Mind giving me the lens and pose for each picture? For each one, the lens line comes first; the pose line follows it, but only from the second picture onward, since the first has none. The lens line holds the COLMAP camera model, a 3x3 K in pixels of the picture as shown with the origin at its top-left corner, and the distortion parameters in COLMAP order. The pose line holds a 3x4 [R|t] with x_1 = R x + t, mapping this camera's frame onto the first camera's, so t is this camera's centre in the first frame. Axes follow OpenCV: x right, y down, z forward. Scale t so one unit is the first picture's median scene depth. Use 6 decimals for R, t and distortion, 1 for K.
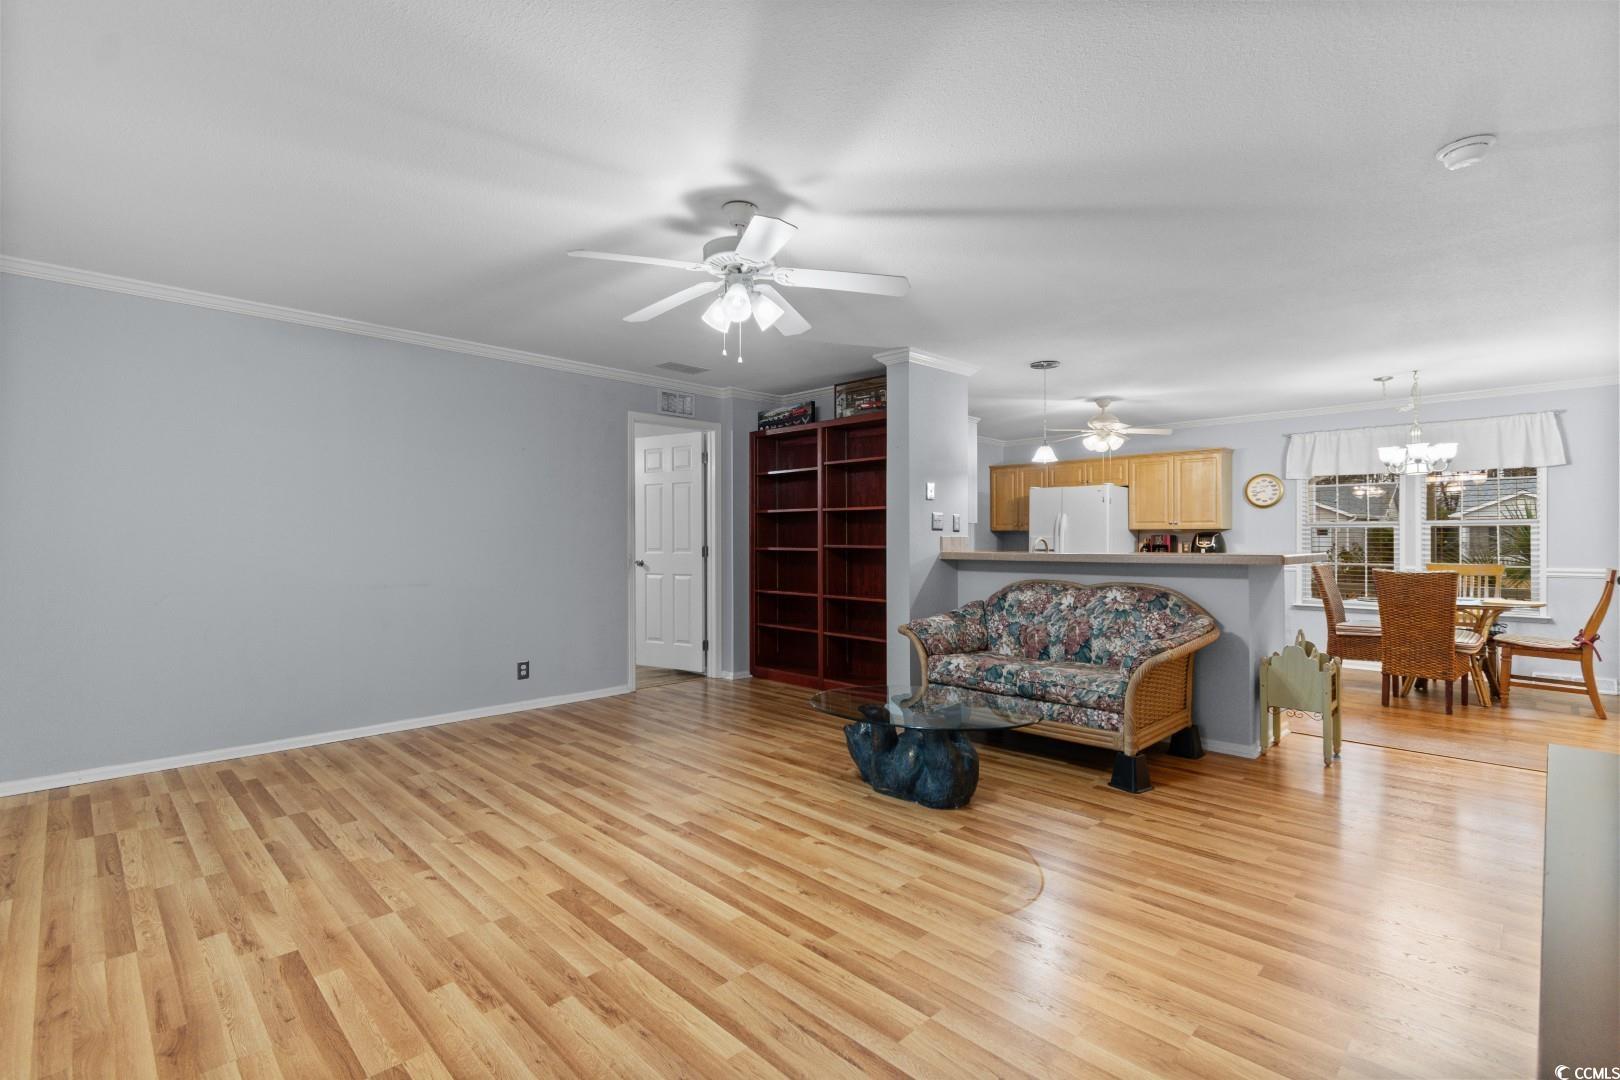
lens RADIAL K [[741.7, 0, 811.7], [0, 741.7, 541.0], [0, 0, 1]] dist [0.007550, 0.000212]
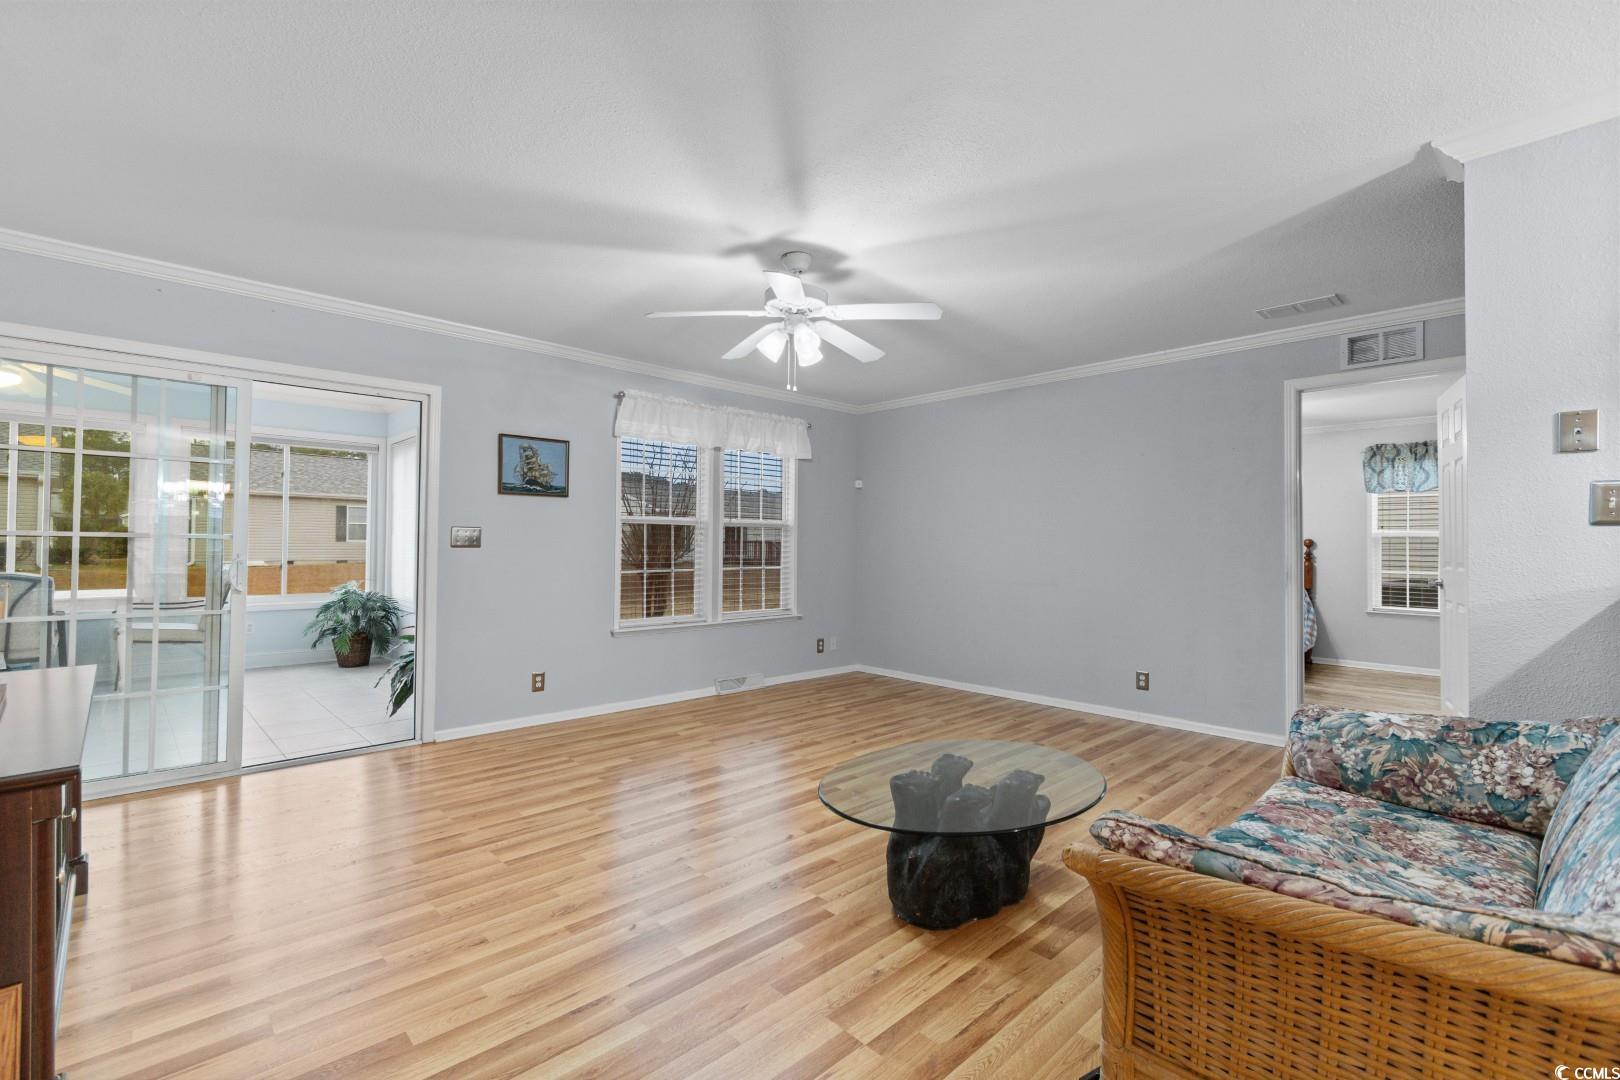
lens RADIAL K [[713.3, 0, 810.0], [0, 713.3, 540.0], [0, 0, 1]] dist [0.005127, -0.001479]
pose [[-0.022936, -0.009218, -0.999694, 0.949546], [-0.007564, 0.999930, -0.009047, 0.001191], [0.999708, 0.007354, -0.023004, 0.985310]]
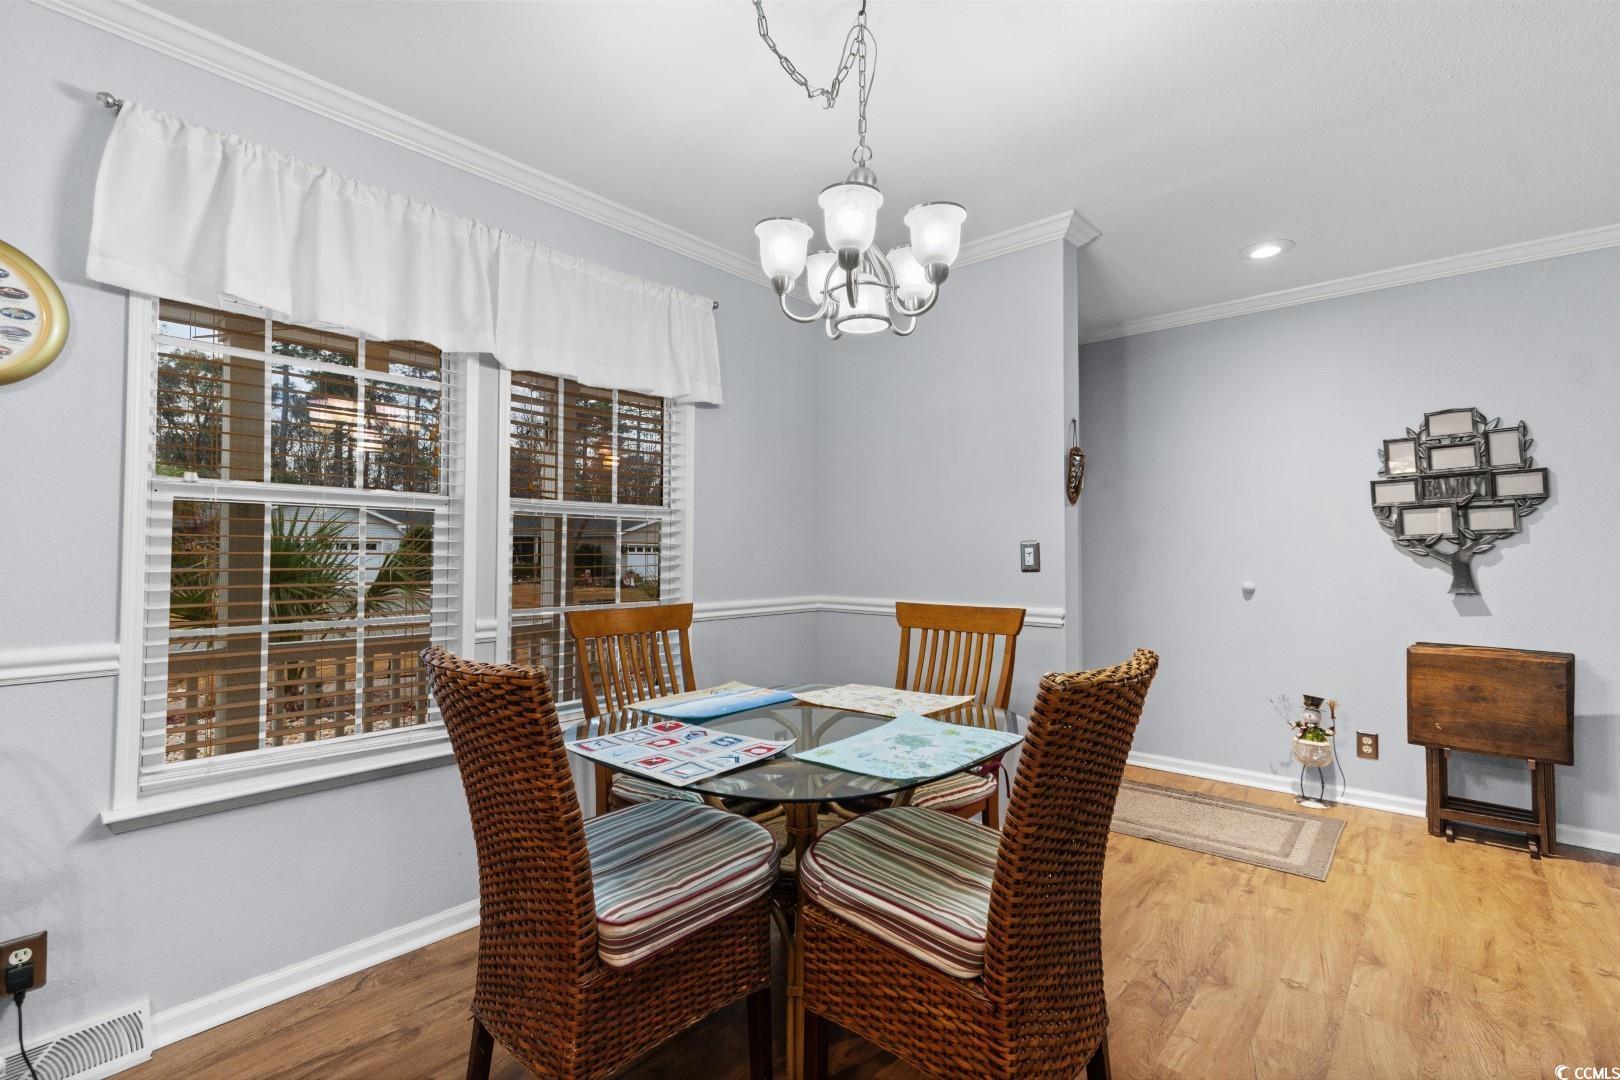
lens RADIAL K [[741.7, 0, 811.7], [0, 741.7, 541.0], [0, 0, 1]] dist [0.007550, 0.000212]
pose [[-0.063910, 0.015891, 0.997829, 0.944530], [-0.002194, 0.999869, -0.016064, 0.002839], [-0.997953, -0.003216, -0.063867, 1.894219]]
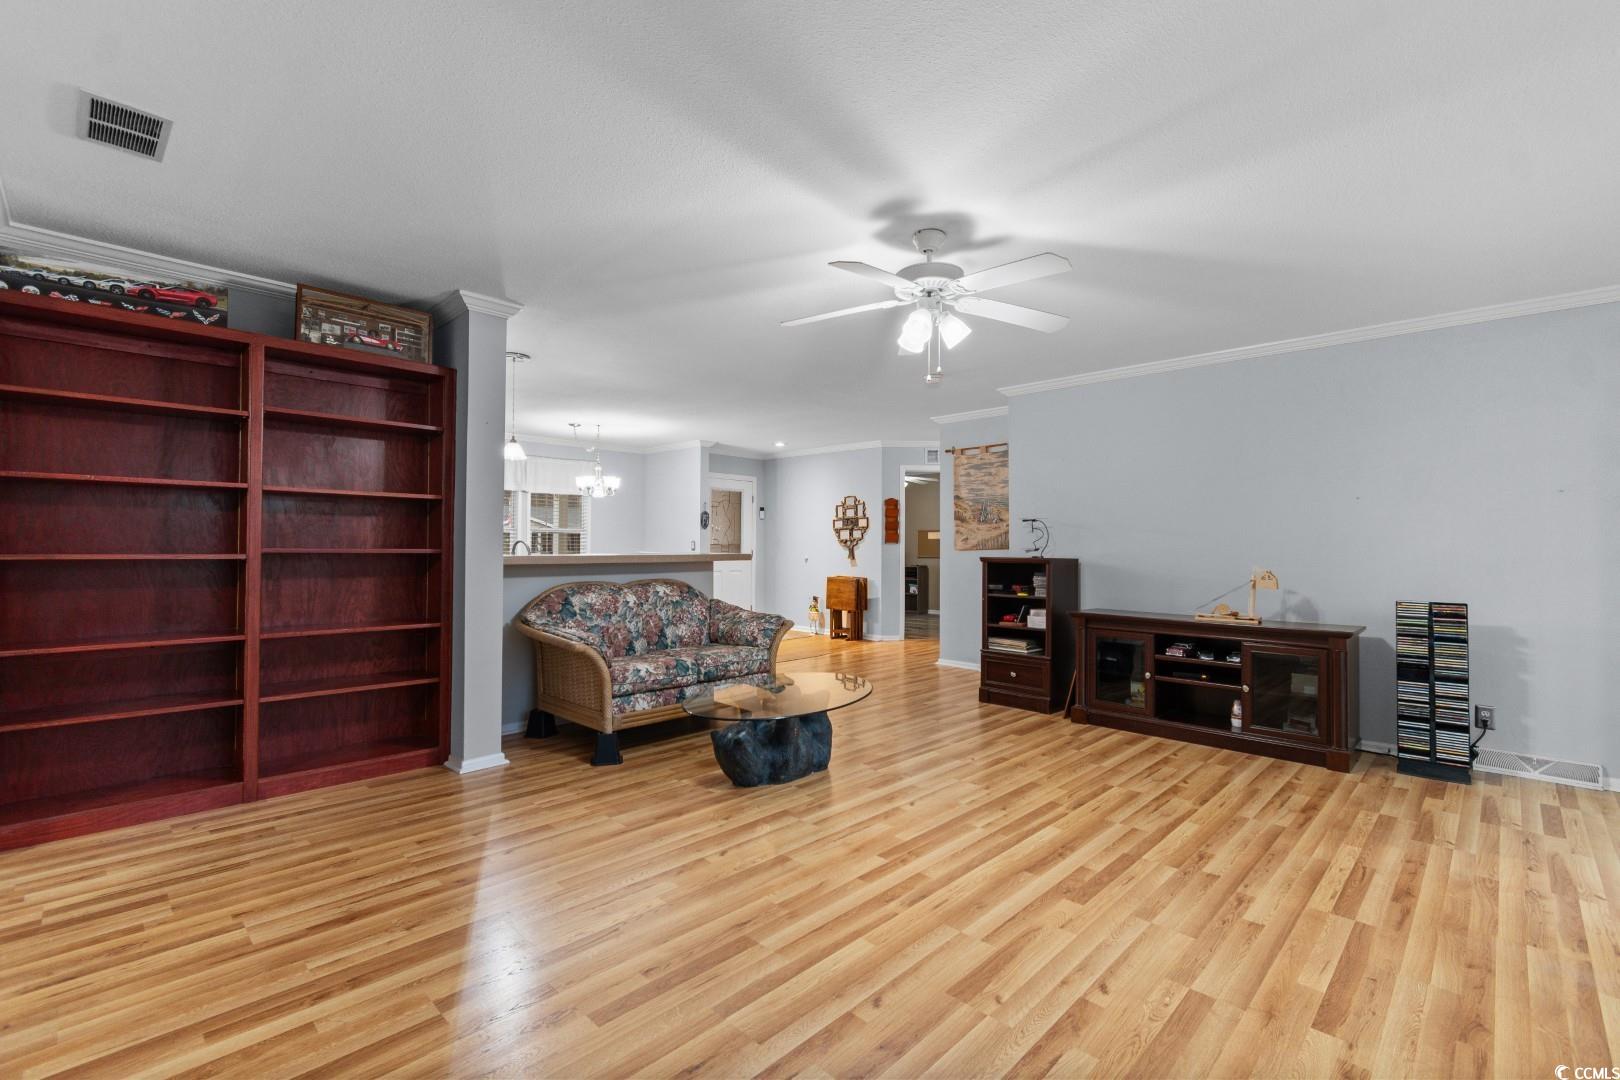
lens RADIAL K [[713.3, 0, 810.0], [0, 713.3, 540.0], [0, 0, 1]] dist [0.005127, -0.001479]
pose [[-0.014173, 0.005672, 0.999883, -1.051129], [-0.008458, 0.999947, -0.005792, -0.002714], [-0.999864, -0.008539, -0.014125, 1.110474]]
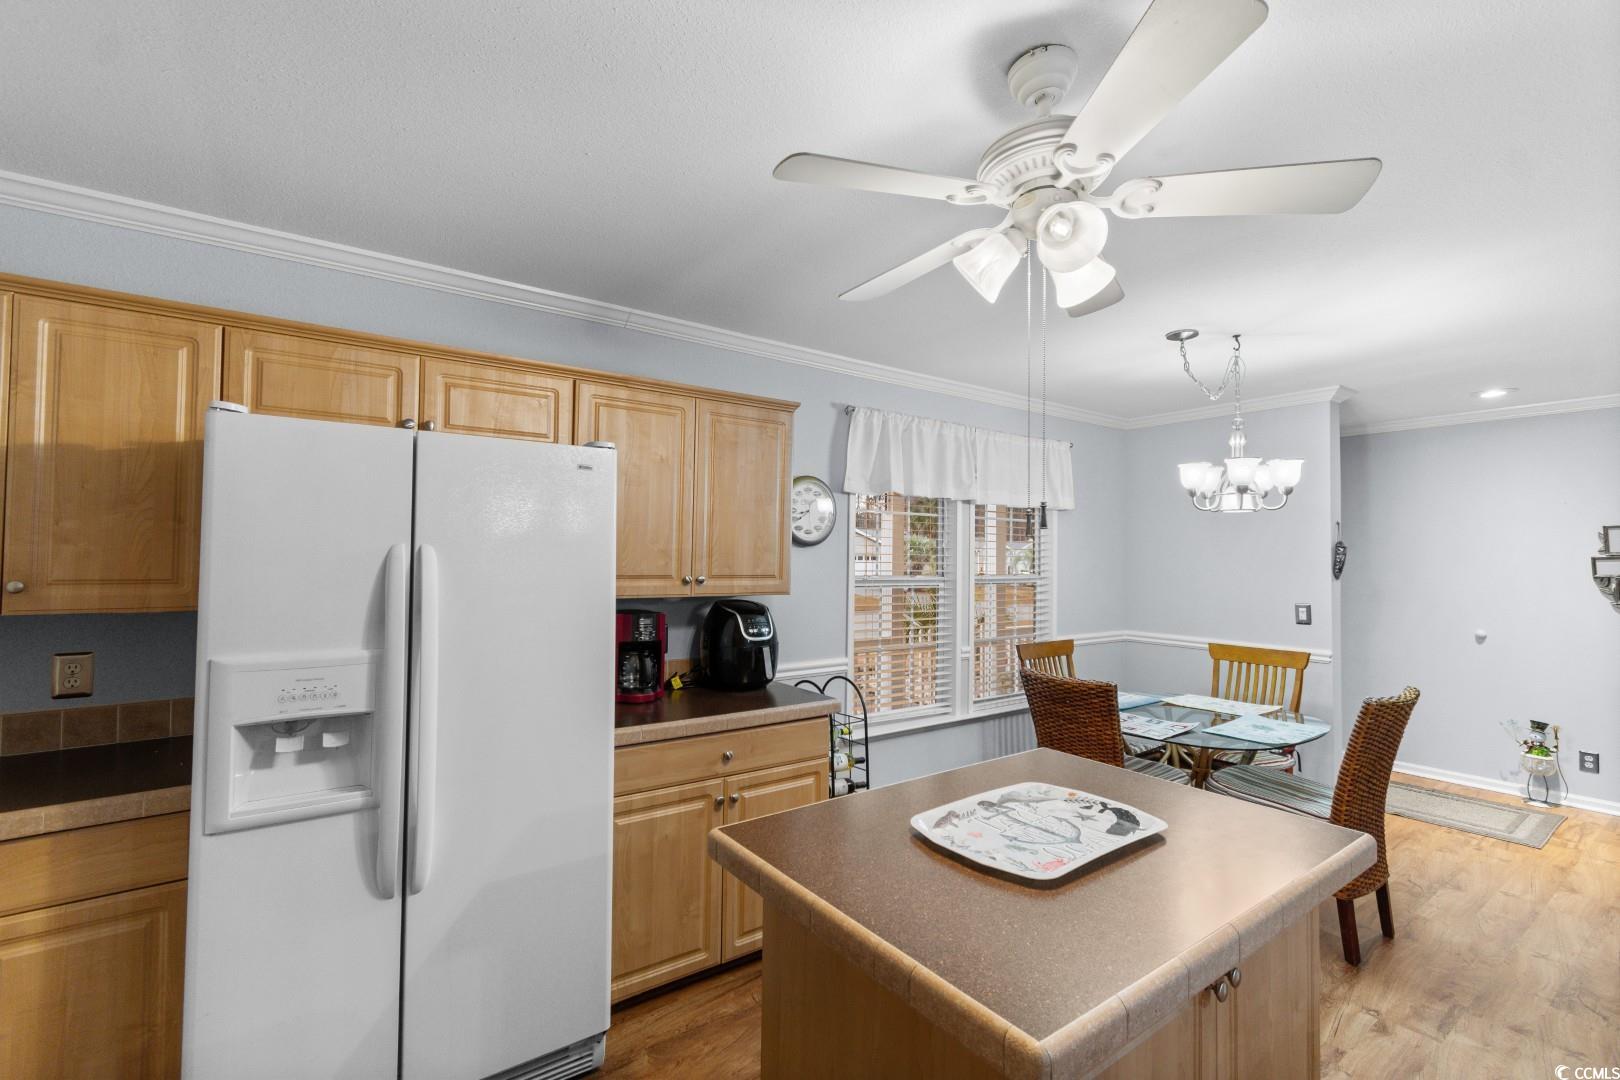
lens RADIAL K [[713.3, 0, 810.0], [0, 713.3, 540.0], [0, 0, 1]] dist [0.005127, -0.001479]
pose [[0.163839, 0.024289, 0.986188, 0.377323], [-0.011091, 0.999679, -0.022778, -0.093331], [-0.986425, -0.007206, 0.164056, 2.259268]]
